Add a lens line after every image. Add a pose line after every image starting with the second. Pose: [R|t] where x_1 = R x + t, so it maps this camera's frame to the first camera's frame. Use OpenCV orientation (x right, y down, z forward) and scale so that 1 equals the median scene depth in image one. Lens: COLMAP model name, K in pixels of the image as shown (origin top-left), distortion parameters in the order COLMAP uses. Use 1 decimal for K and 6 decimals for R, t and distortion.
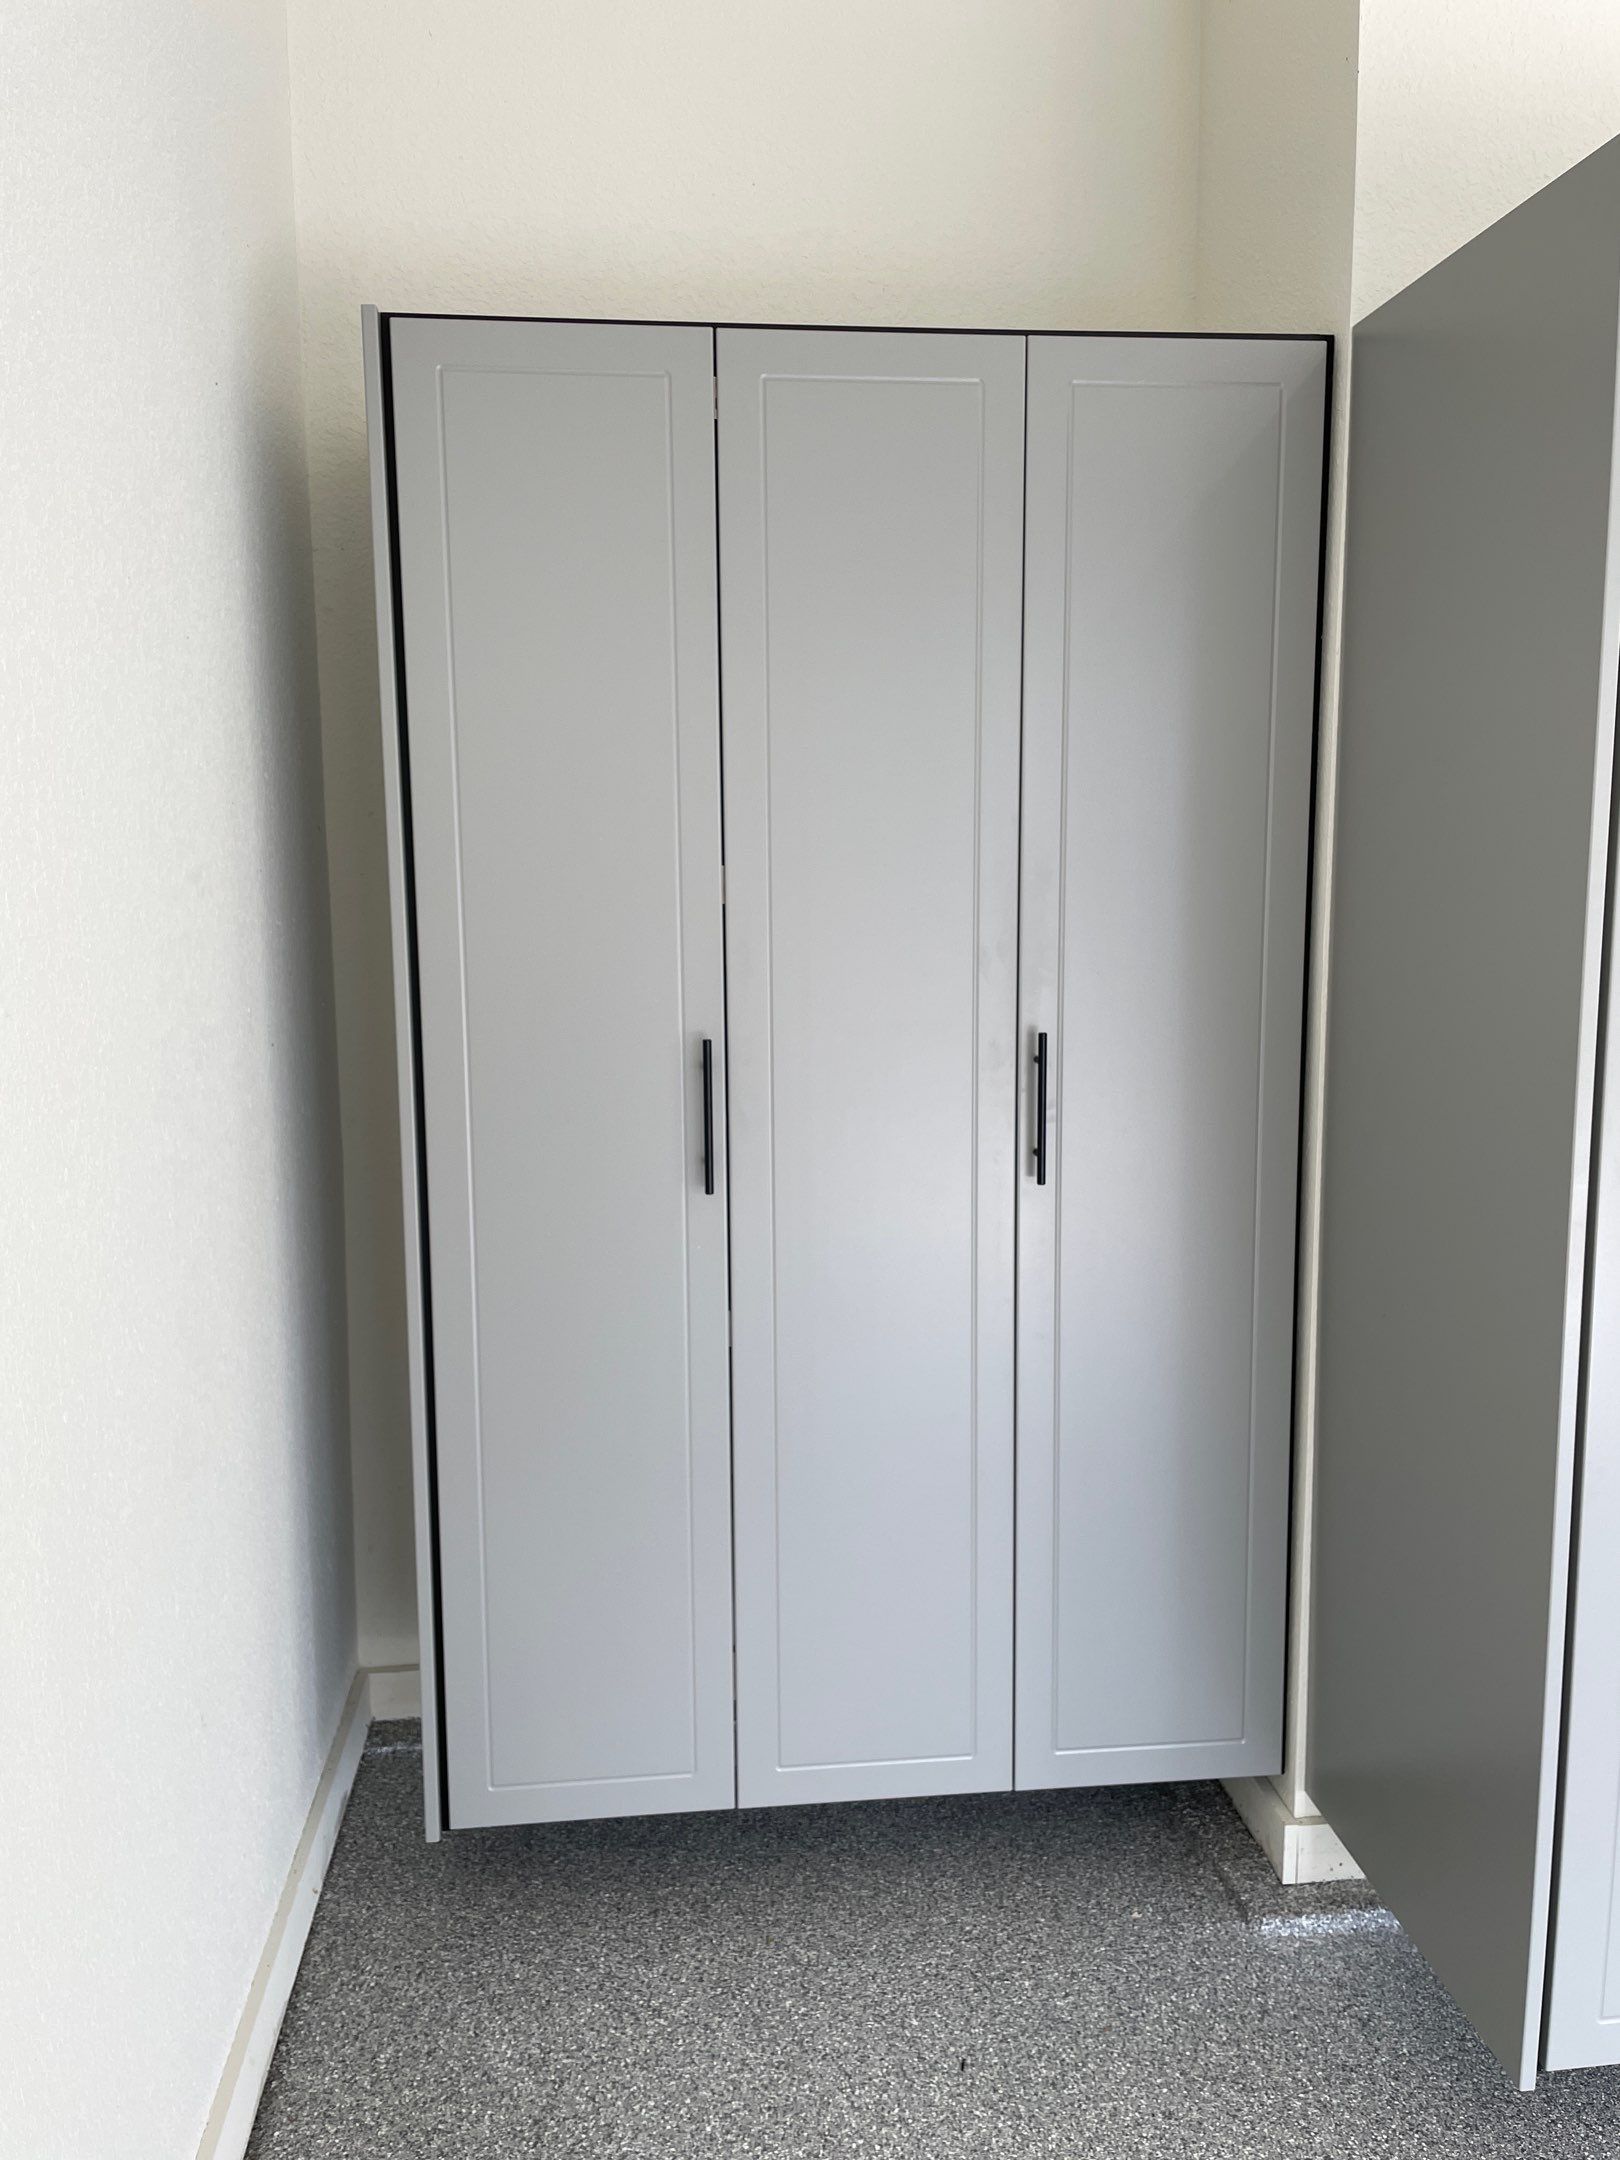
lens RADIAL K [[1618.6, 0, 802.4], [0, 1618.6, 1076.3], [0, 0, 1]] dist [0.056430, -0.076096]
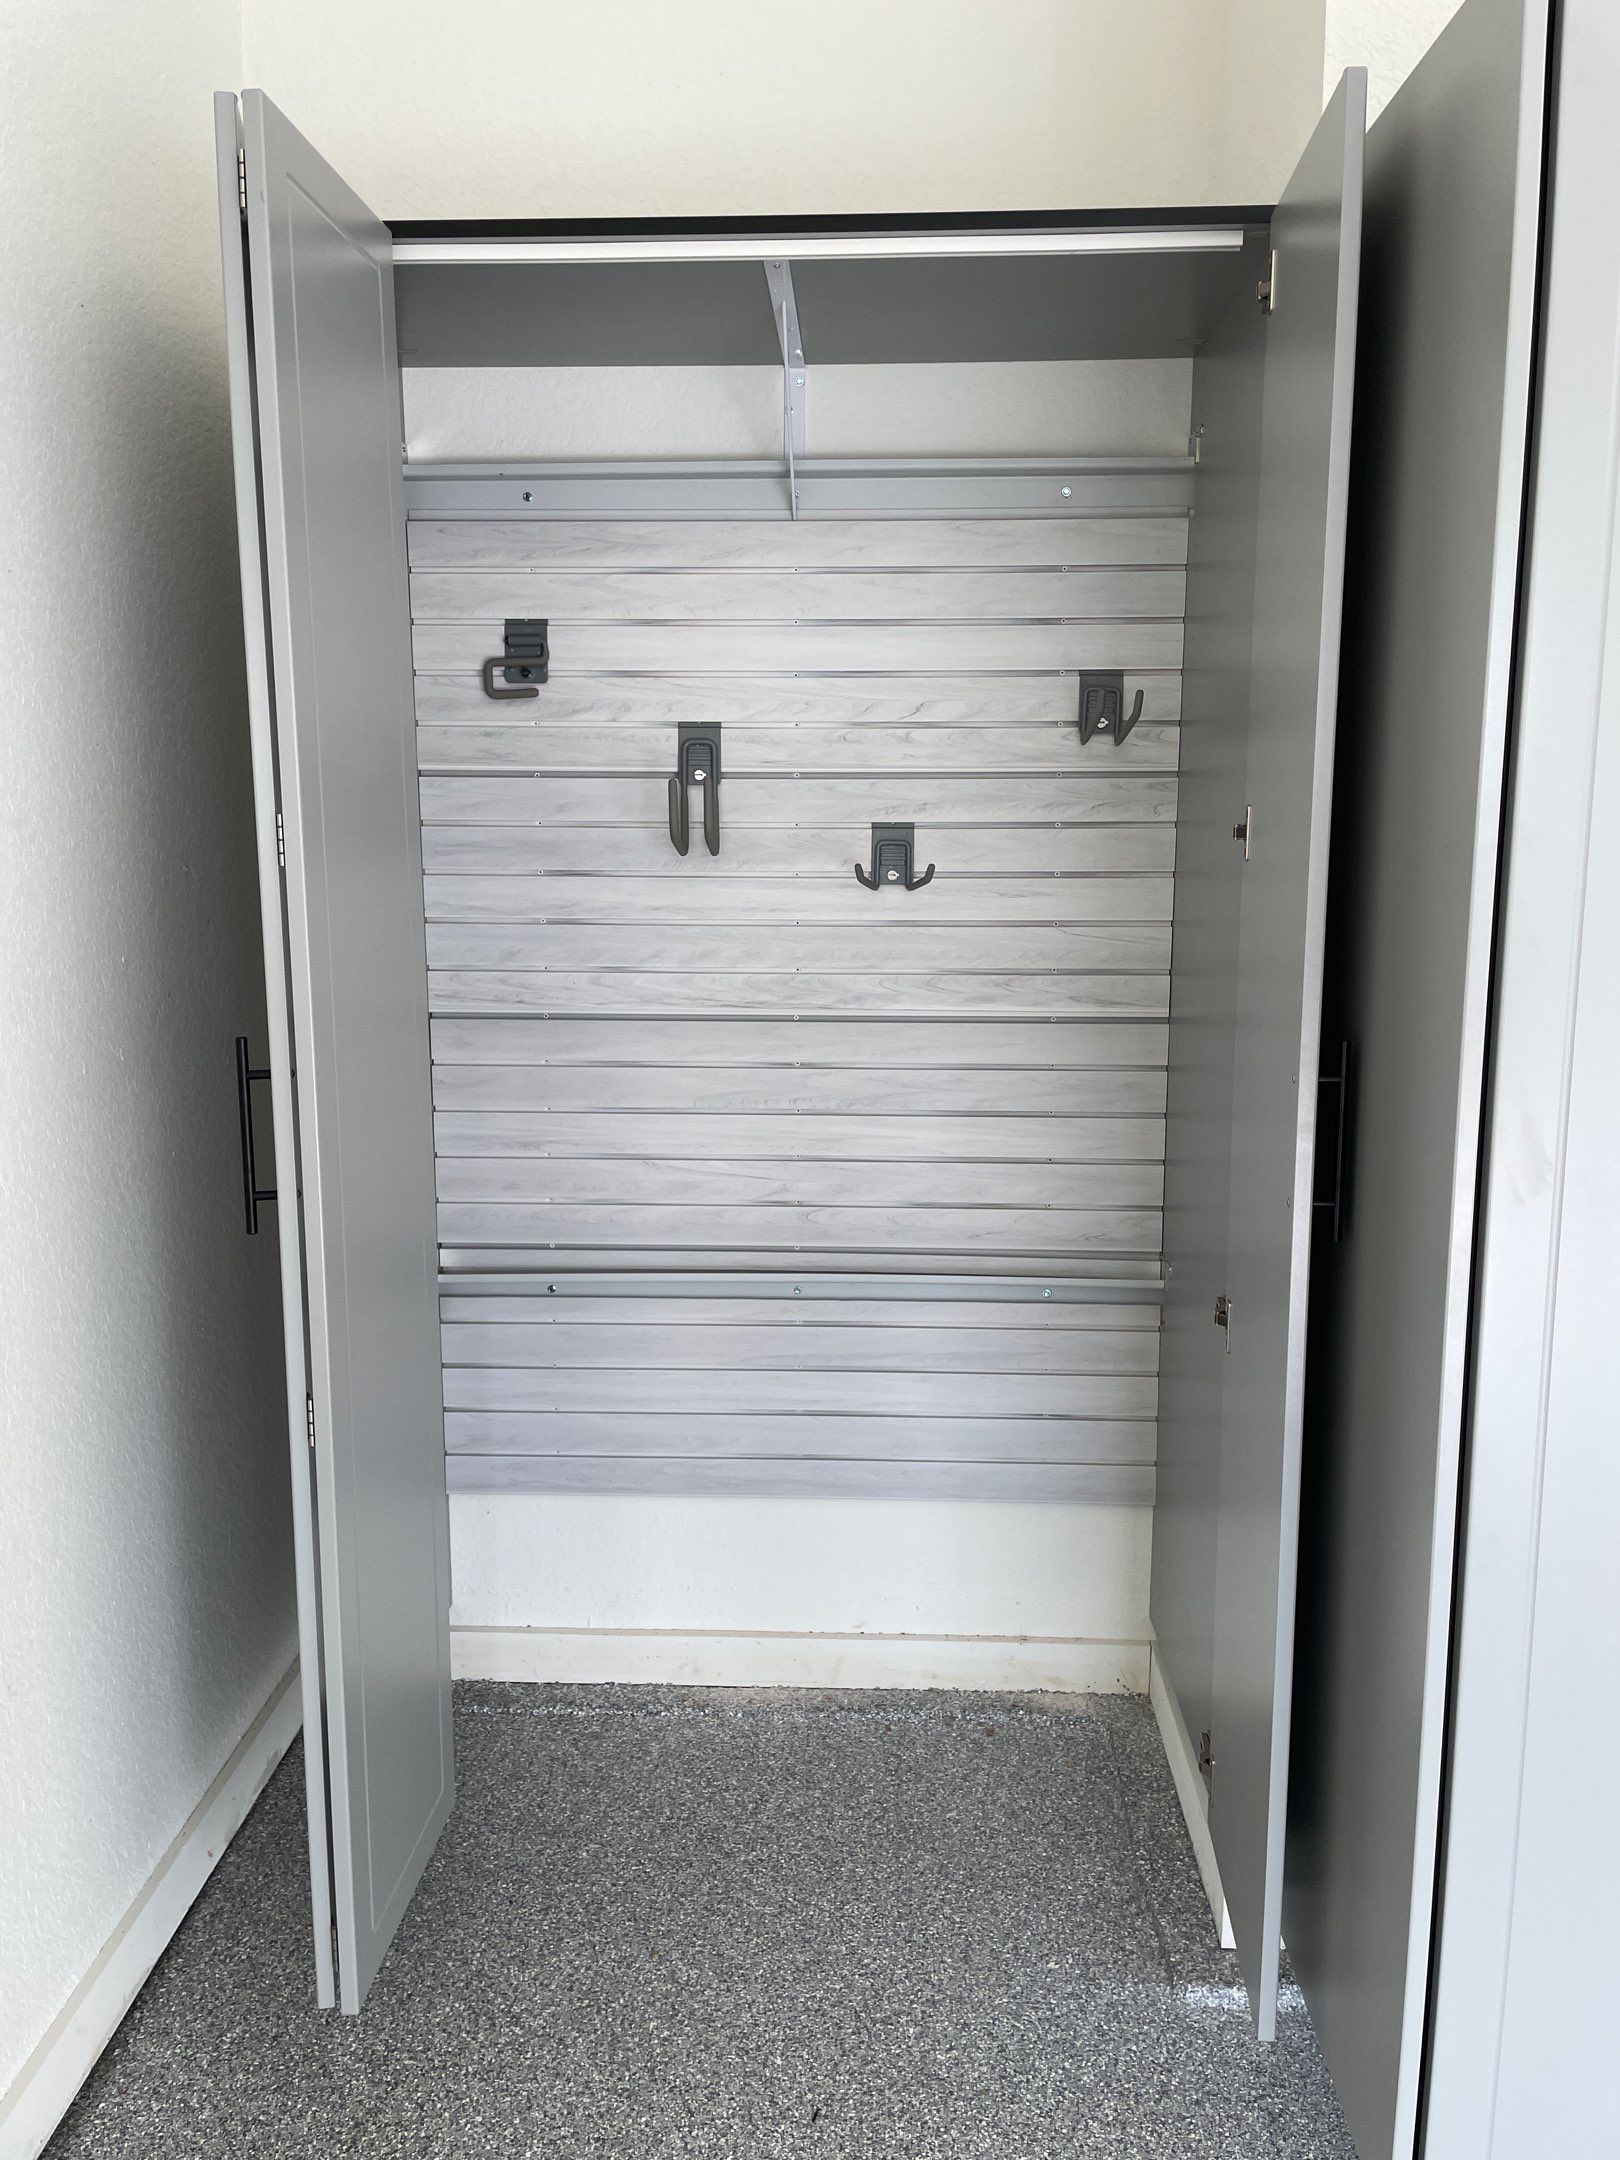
lens RADIAL K [[1618.6, 0, 817.7], [0, 1618.6, 1069.1], [0, 0, 1]] dist [0.056430, -0.076096]
pose [[0.990268, 0.031417, -0.135584, 0.190757], [-0.026962, 0.999039, 0.034570, -0.018954], [0.136540, -0.030578, 0.990163, 0.092142]]
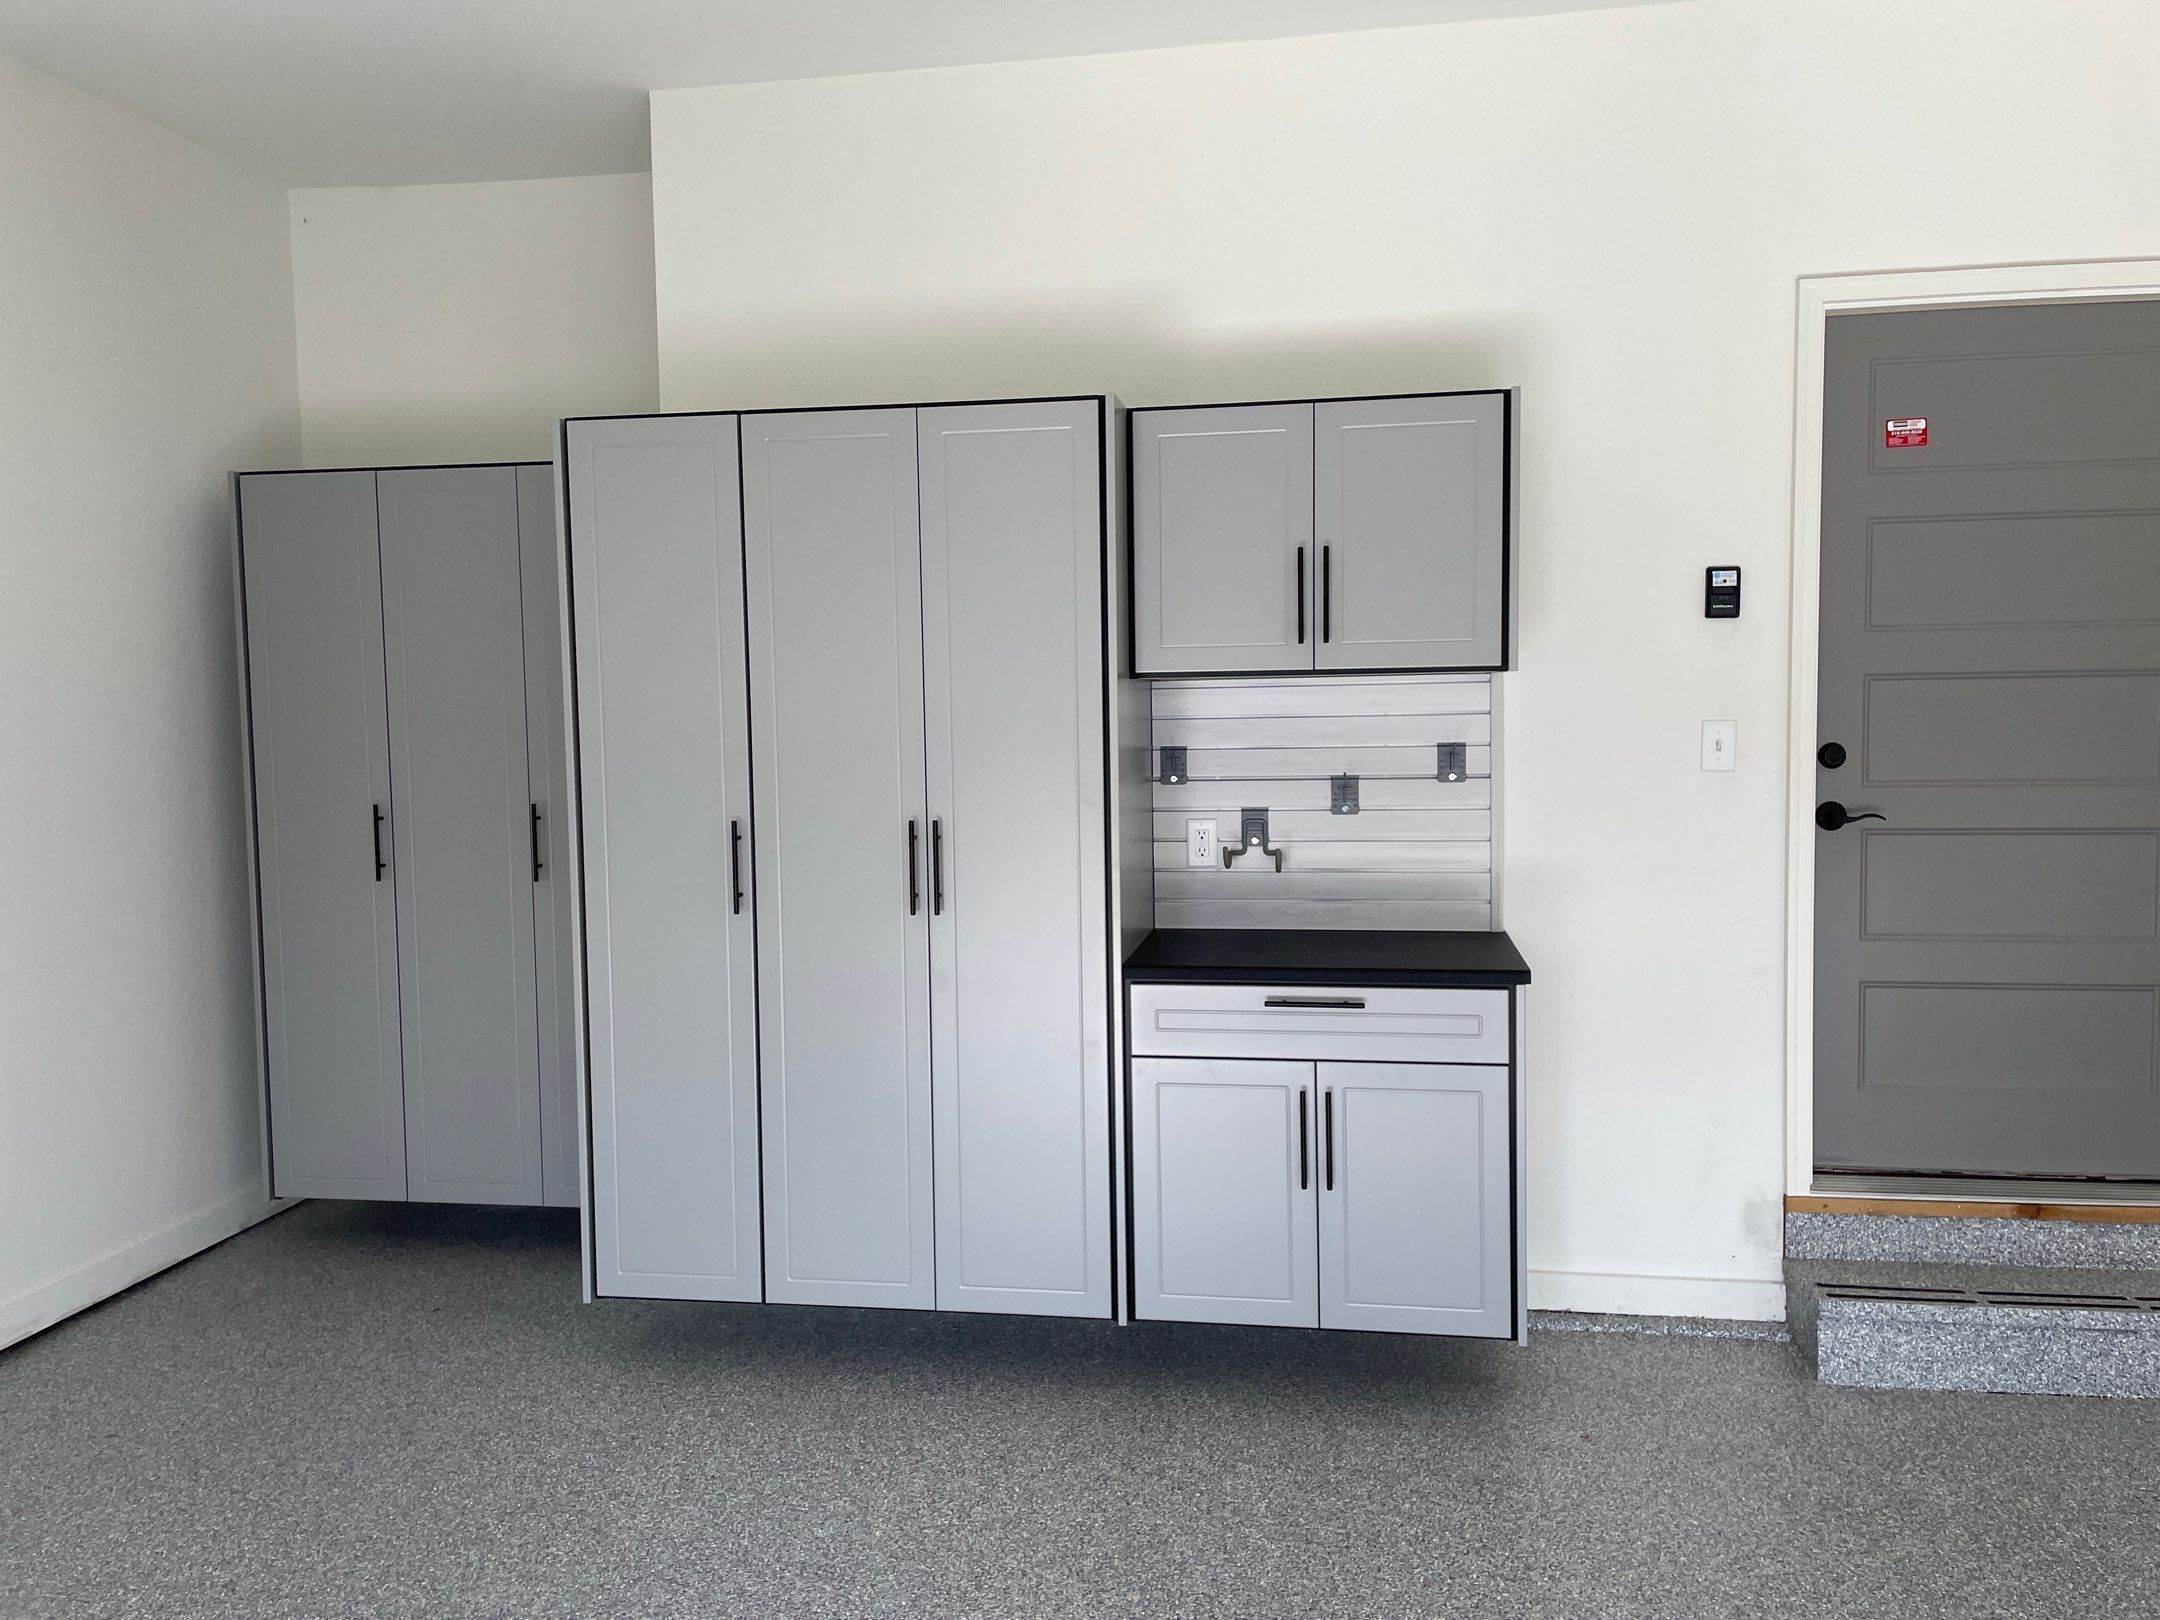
lens RADIAL K [[1618.6, 0, 1078.6], [0, 1618.6, 803.6], [0, 0, 1]] dist [0.056430, -0.076096]
pose [[0.967016, 0.011997, -0.254434, 1.269362], [-0.028012, 0.997840, -0.059416, 0.070480], [0.253172, 0.064583, 0.965263, -0.734401]]
